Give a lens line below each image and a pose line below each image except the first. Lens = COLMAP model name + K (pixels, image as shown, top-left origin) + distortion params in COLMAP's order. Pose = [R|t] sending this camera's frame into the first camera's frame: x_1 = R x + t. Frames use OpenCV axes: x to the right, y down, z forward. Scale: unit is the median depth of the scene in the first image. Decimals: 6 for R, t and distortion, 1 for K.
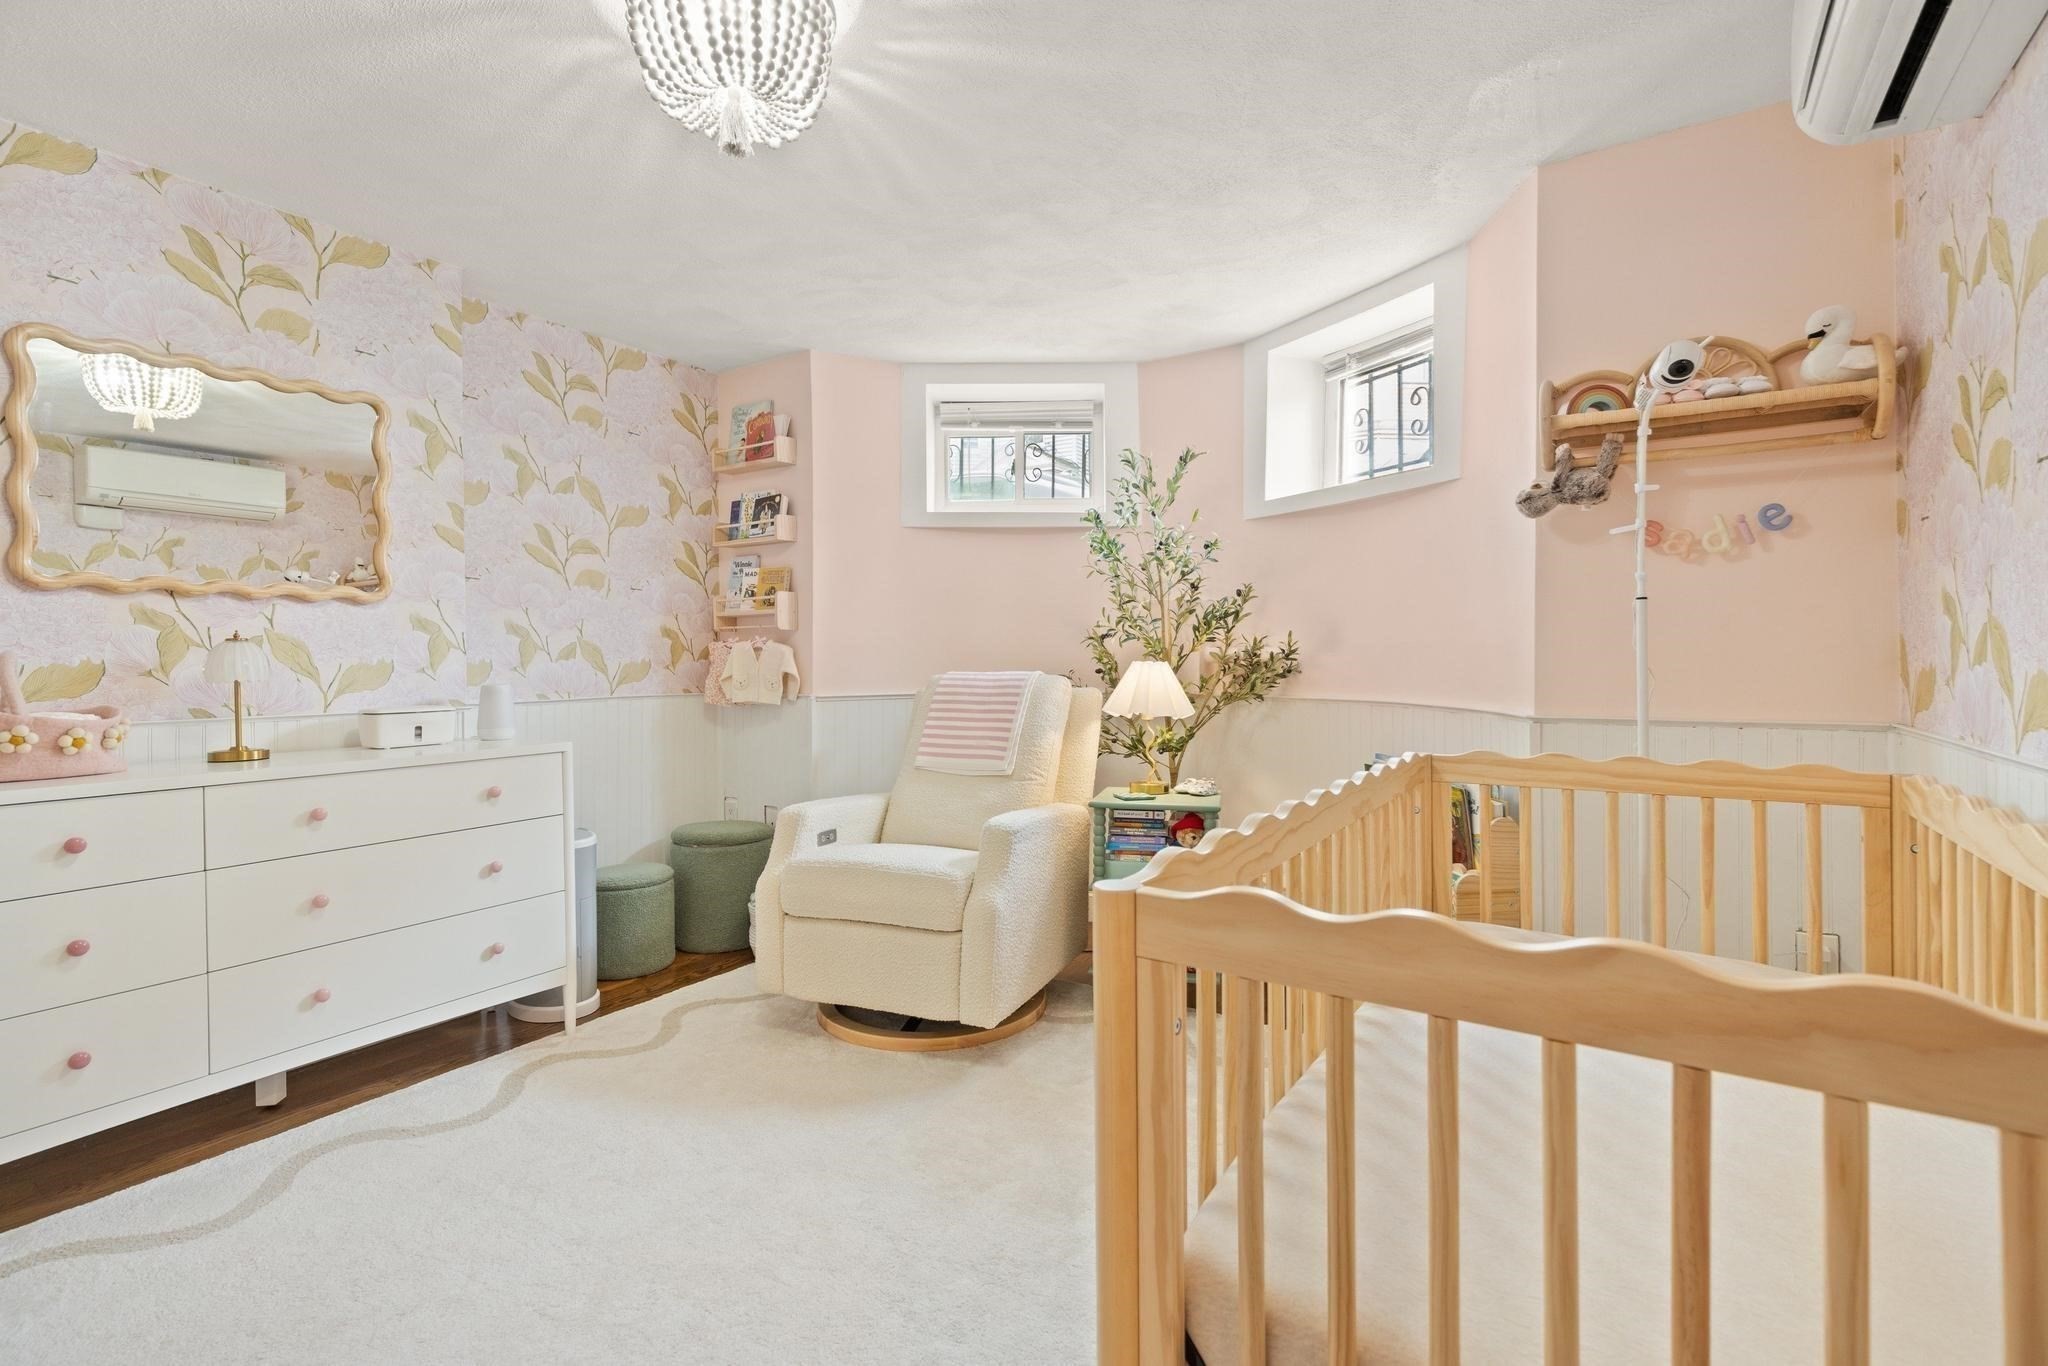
lens RADIAL K [[917.9, 0, 1027.8], [0, 917.9, 669.8], [0, 0, 1]] dist [0.003786, -0.000170]
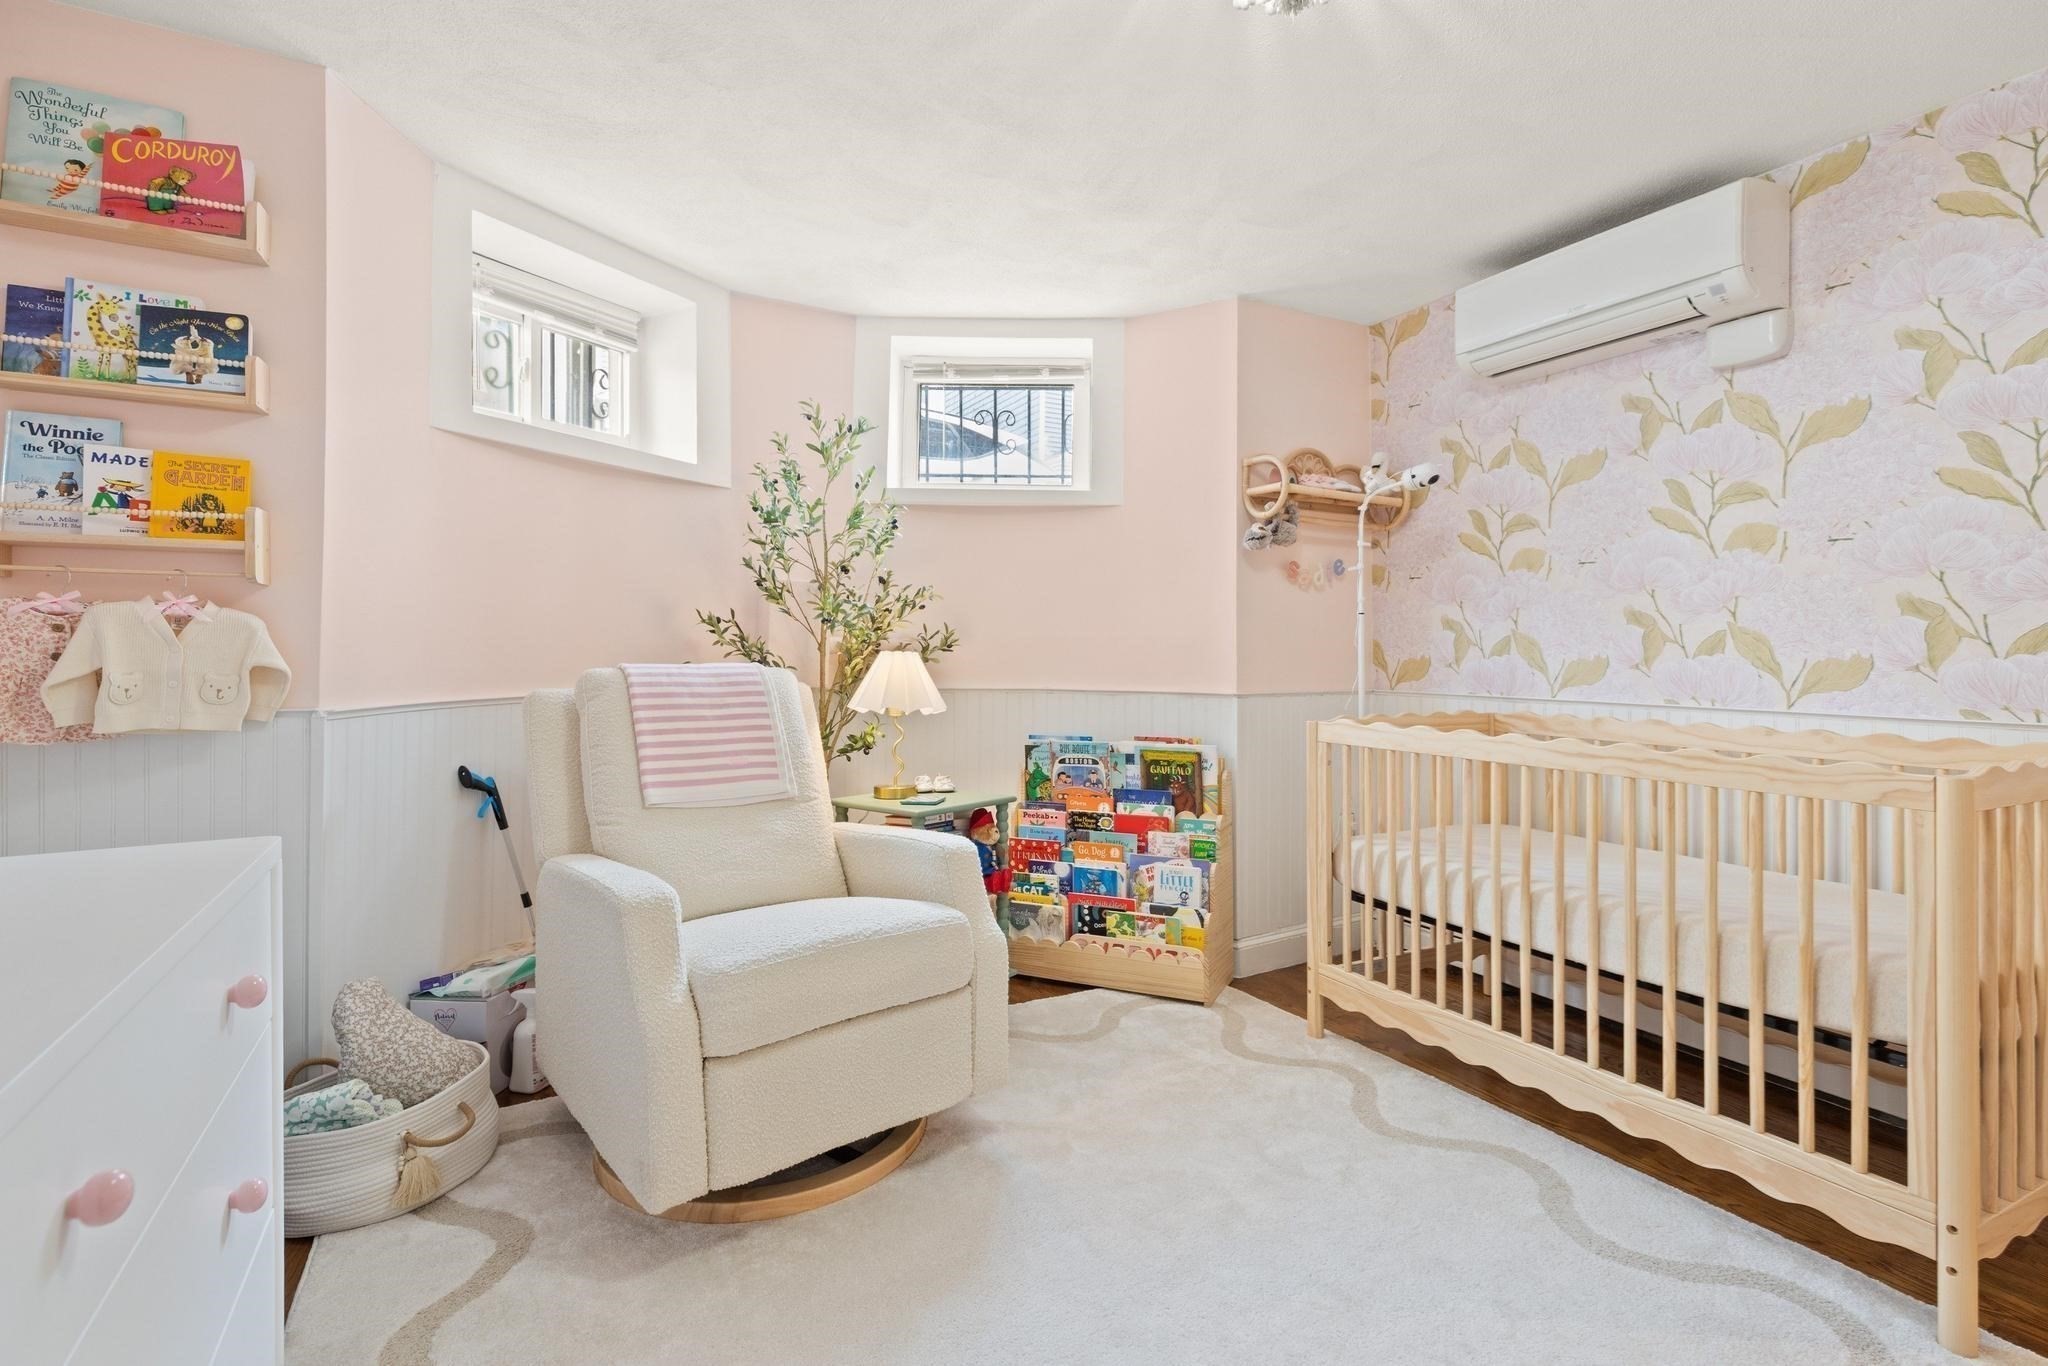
lens RADIAL K [[922.0, 0, 1025.1], [0, 922.0, 658.6], [0, 0, 1]] dist [0.004578, 0.000512]
pose [[0.491454, -0.002261, 0.870901, -0.552973], [0.000302, 0.999997, 0.002426, -0.003425], [-0.870904, -0.000929, 0.491453, 0.408959]]
